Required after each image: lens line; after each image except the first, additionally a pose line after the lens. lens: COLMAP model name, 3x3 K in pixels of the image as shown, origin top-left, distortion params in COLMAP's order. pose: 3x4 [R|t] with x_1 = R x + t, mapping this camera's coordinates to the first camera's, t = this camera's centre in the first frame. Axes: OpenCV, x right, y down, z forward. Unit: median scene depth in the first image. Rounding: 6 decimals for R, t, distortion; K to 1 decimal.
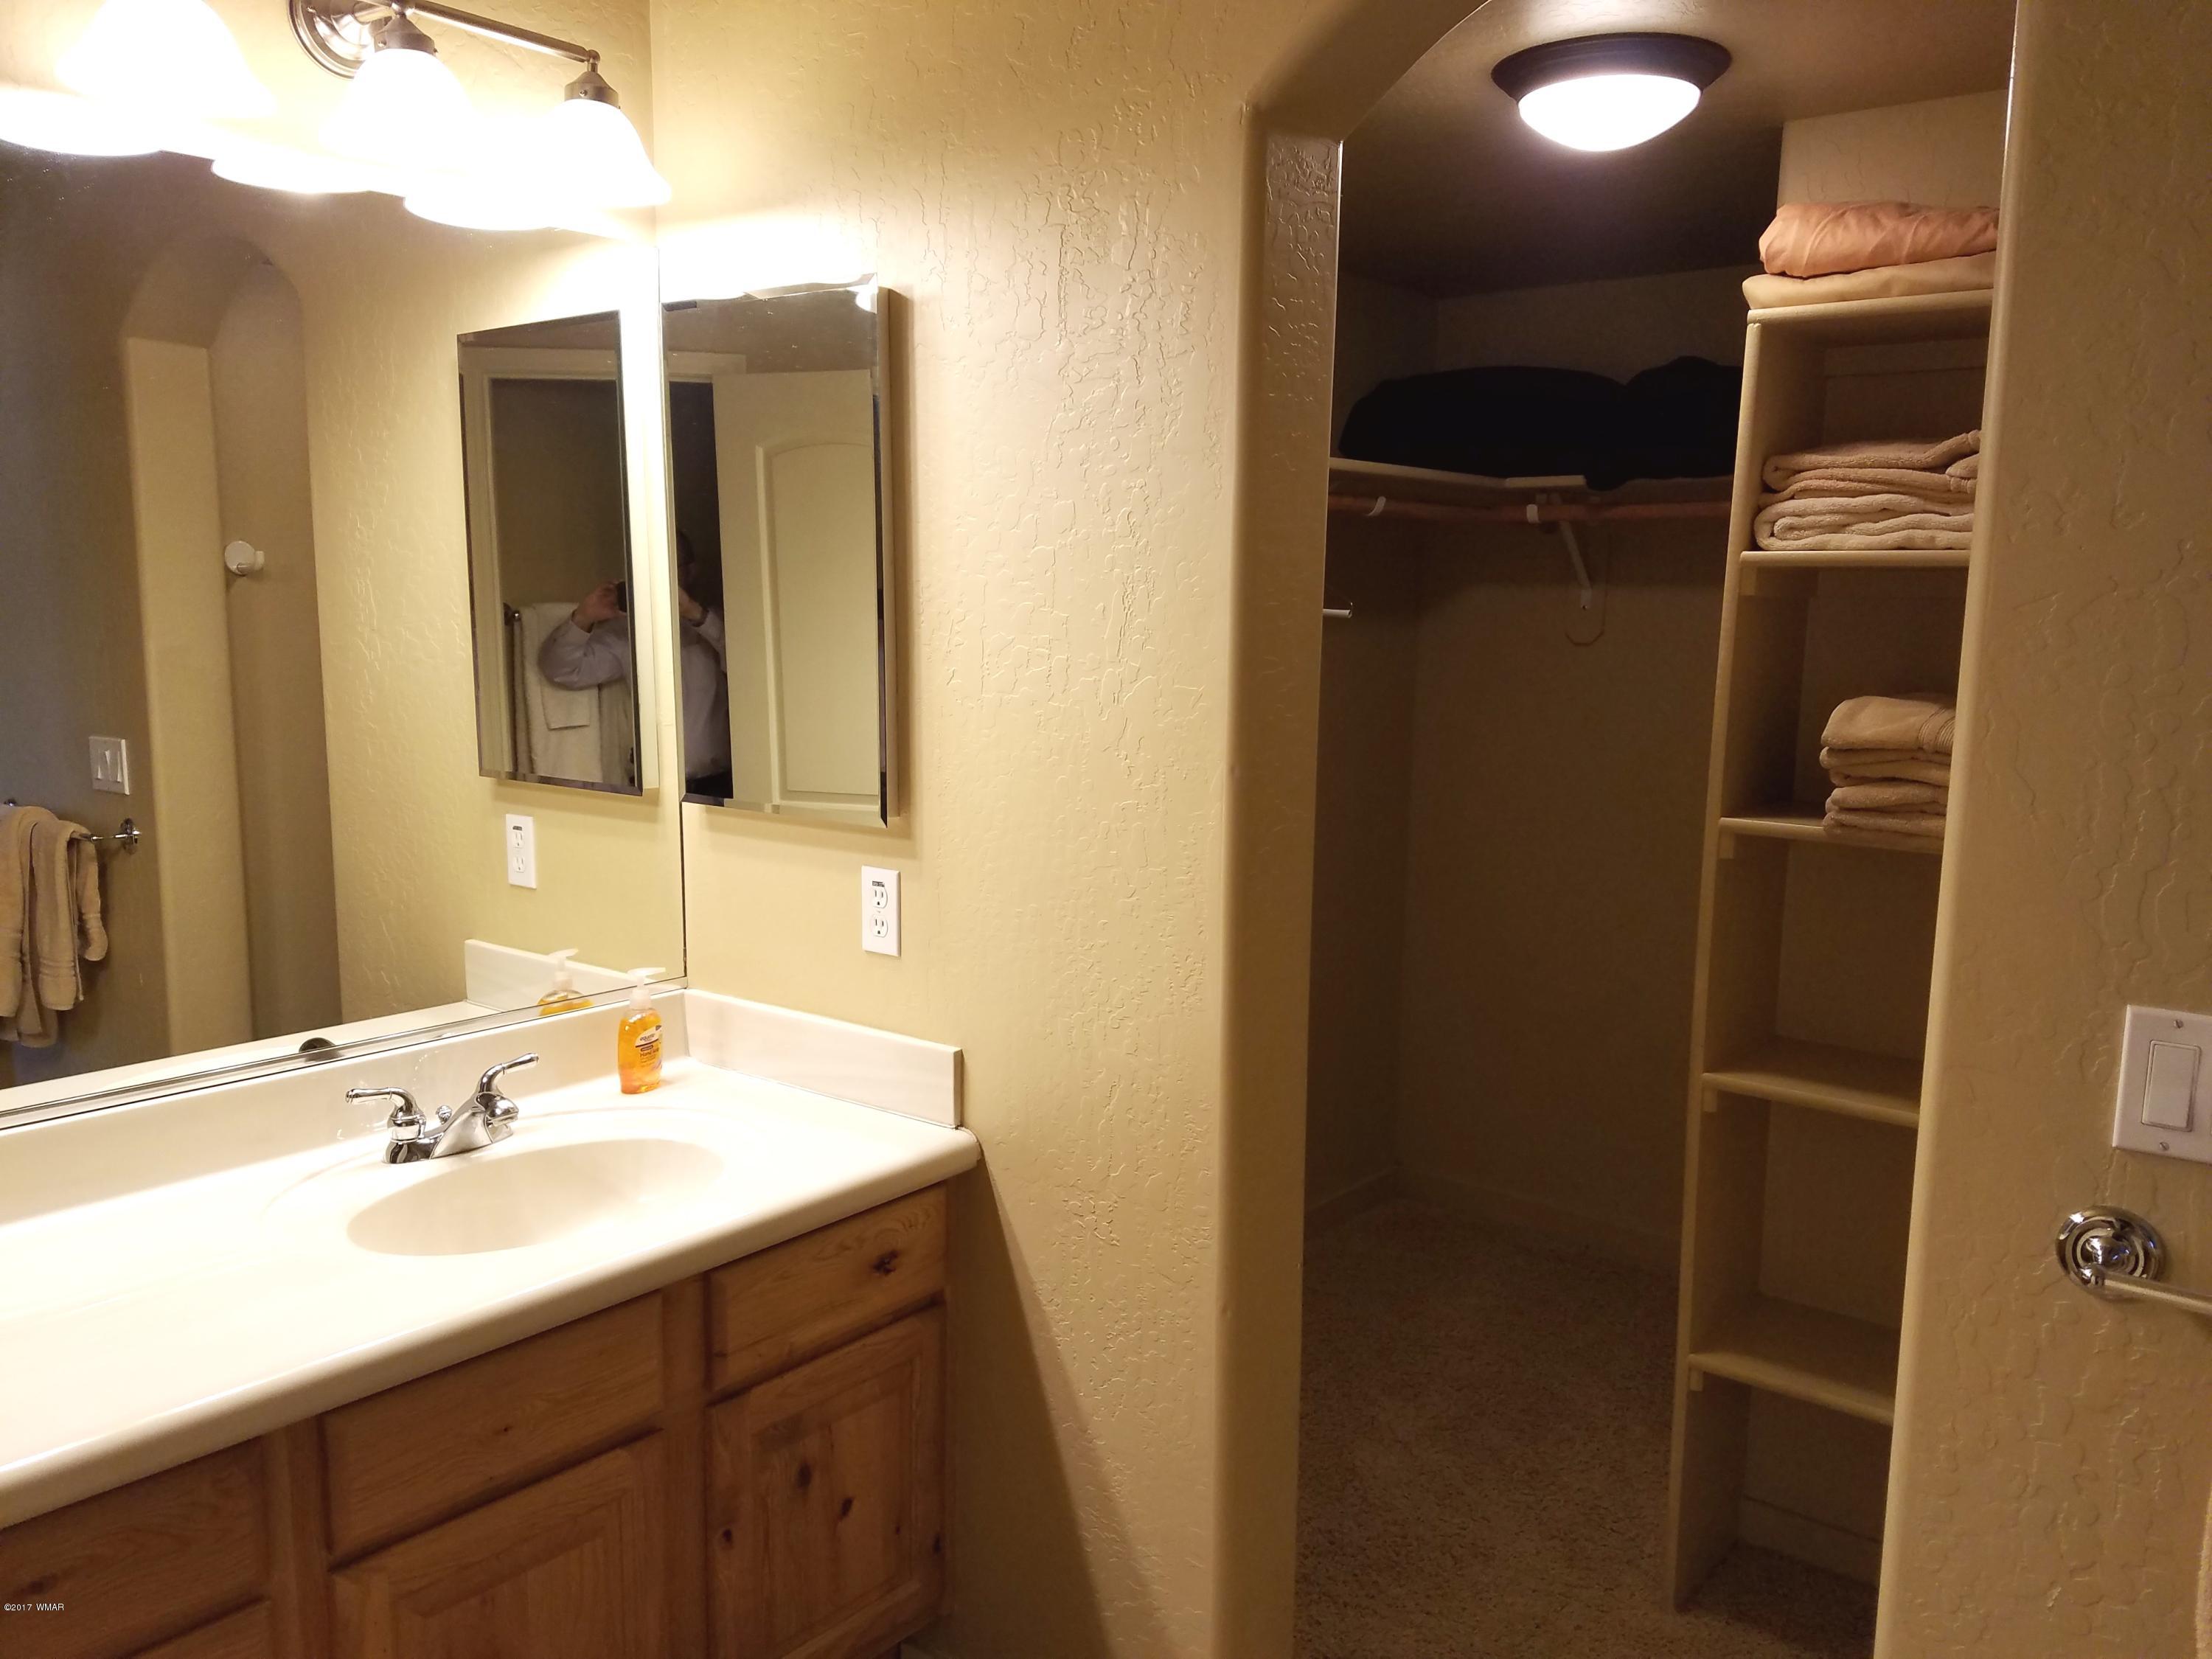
lens RADIAL K [[1707.7, 0, 1106.0], [0, 1707.7, 829.5], [0, 0, 1]] dist [0.178109, -0.262193]
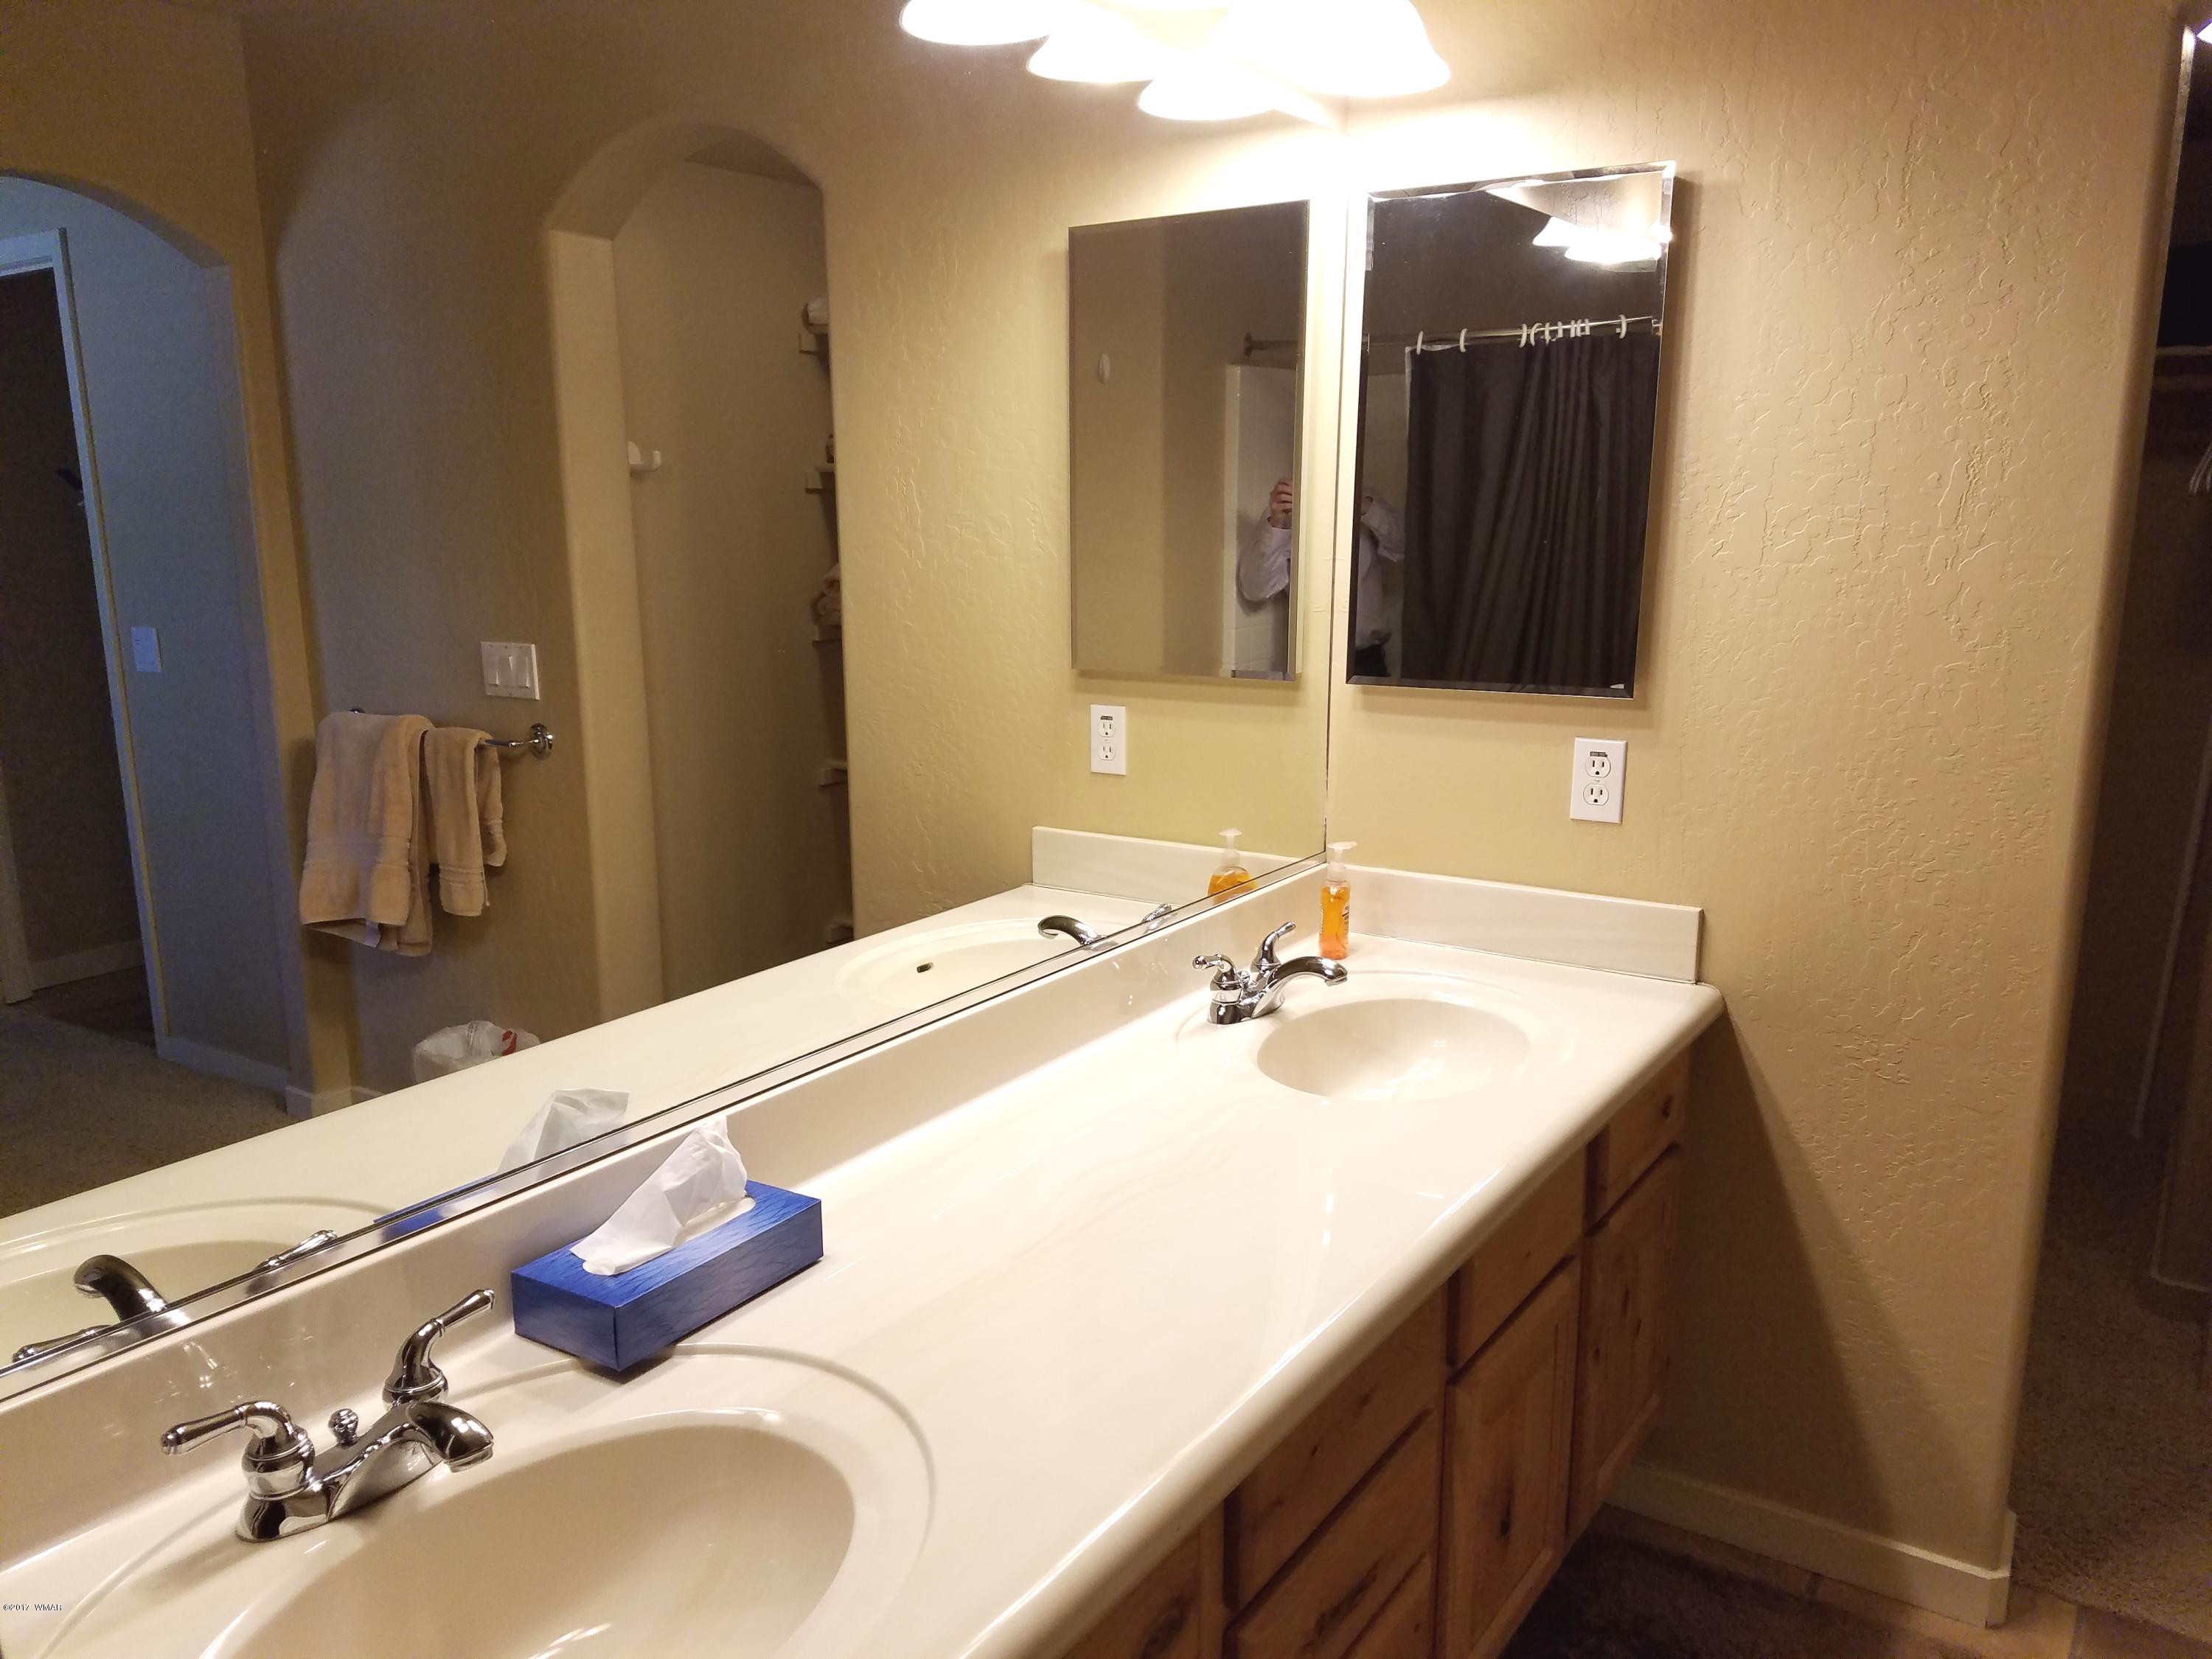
lens RADIAL K [[1735.1, 0, 1054.2], [0, 1735.1, 834.7], [0, 0, 1]] dist [0.247187, -0.434814]
pose [[0.996445, -0.032791, 0.077600, -0.543819], [0.027990, 0.997673, 0.062169, 0.004203], [-0.079458, -0.059776, 0.995044, -0.049644]]
